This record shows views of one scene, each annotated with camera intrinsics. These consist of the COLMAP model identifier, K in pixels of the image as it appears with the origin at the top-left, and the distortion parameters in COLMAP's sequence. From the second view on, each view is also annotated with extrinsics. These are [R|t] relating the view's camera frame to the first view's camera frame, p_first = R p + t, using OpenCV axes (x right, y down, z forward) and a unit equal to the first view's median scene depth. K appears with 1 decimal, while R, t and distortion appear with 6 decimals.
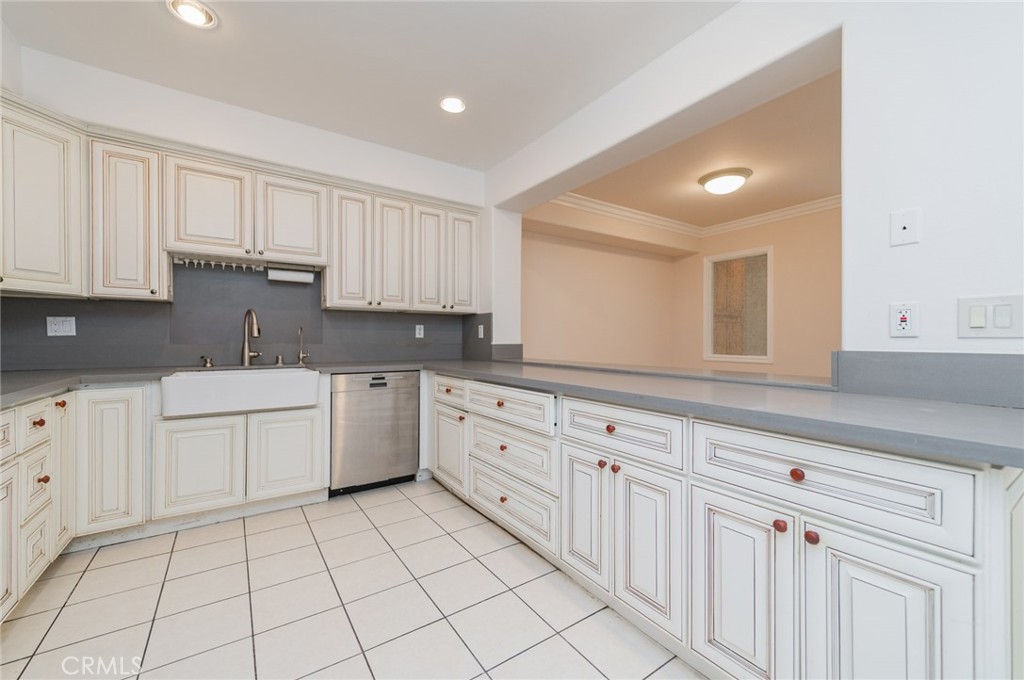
lens RADIAL K [[401.6, 0, 530.1], [0, 401.6, 342.4], [0, 0, 1]] dist [0.014890, -0.004994]
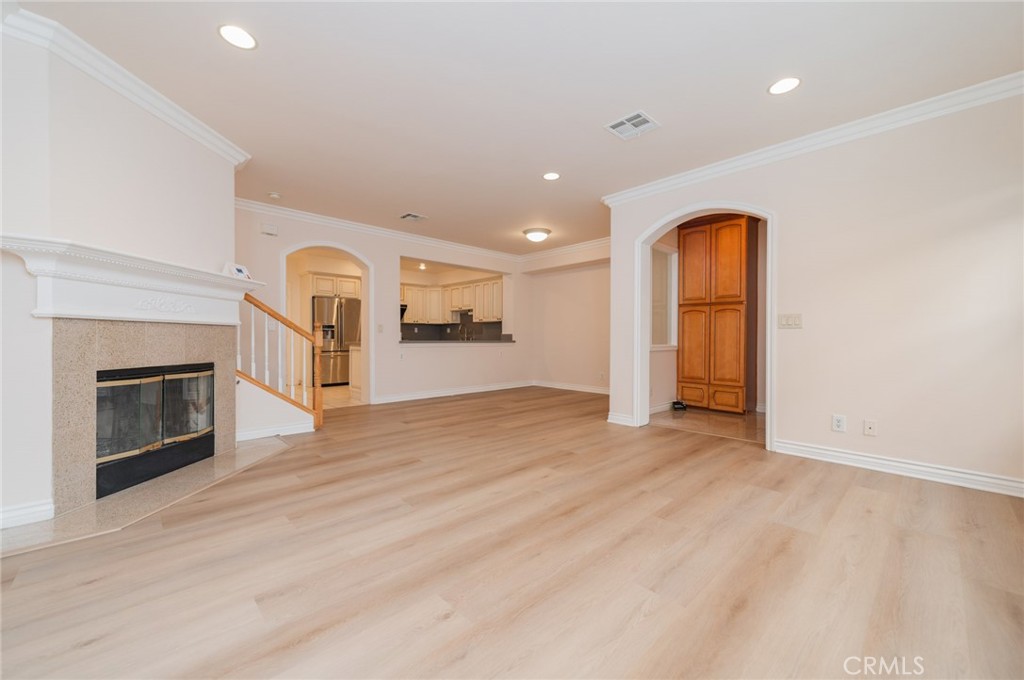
lens RADIAL K [[407.6, 0, 516.0], [0, 407.6, 336.8], [0, 0, 1]] dist [0.015032, -0.004159]
pose [[0.151936, 0.004517, -0.988380, 2.943174], [-0.005649, 0.999977, 0.003702, 0.009487], [0.988374, 0.005021, 0.151958, 0.948967]]
